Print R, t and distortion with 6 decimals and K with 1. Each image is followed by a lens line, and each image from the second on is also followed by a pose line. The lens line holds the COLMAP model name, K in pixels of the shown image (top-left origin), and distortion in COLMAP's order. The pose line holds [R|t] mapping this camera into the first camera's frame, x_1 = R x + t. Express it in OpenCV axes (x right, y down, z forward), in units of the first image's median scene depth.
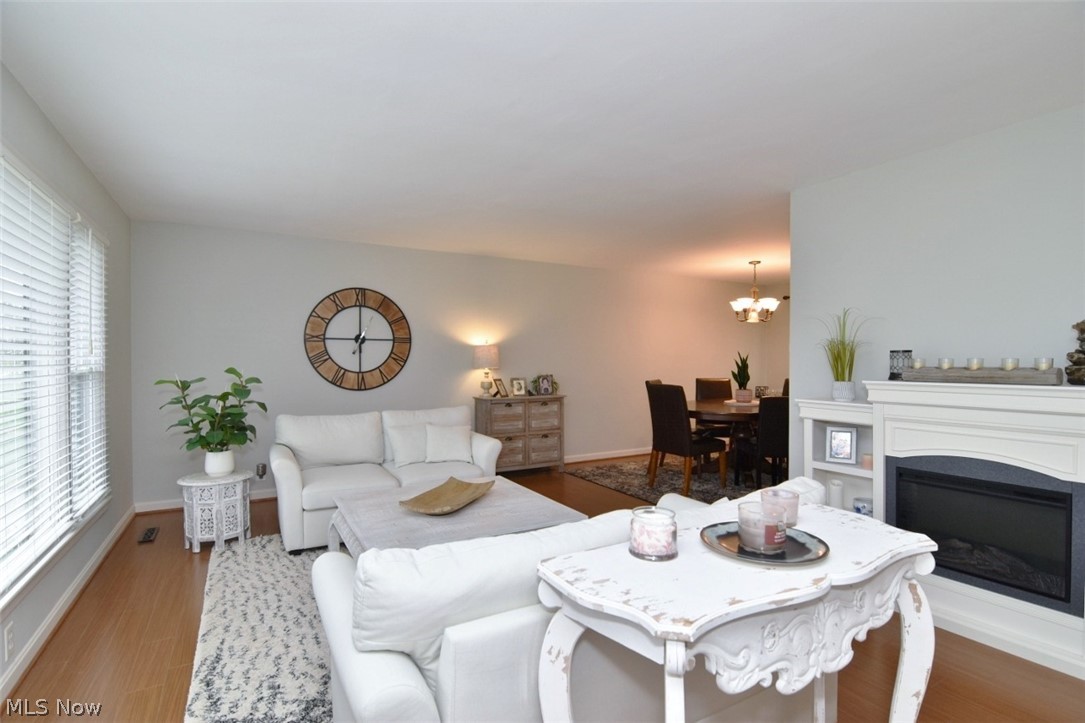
lens RADIAL K [[526.2, 0, 554.1], [0, 526.2, 360.9], [0, 0, 1]] dist [0.000903, -0.012239]
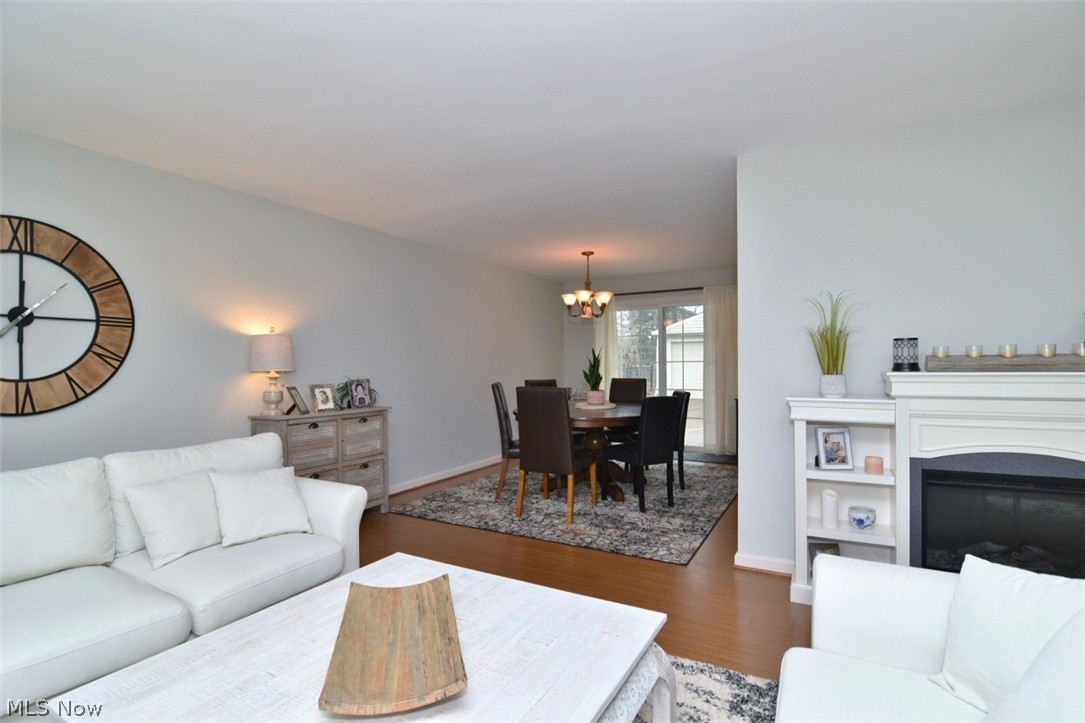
lens RADIAL K [[526.2, 0, 554.1], [0, 526.2, 360.9], [0, 0, 1]] dist [0.000903, -0.012239]
pose [[0.862734, -0.003957, 0.505642, -0.170520], [0.009372, 0.999923, -0.008165, 0.011243], [-0.505571, 0.011783, 0.862705, 0.288563]]
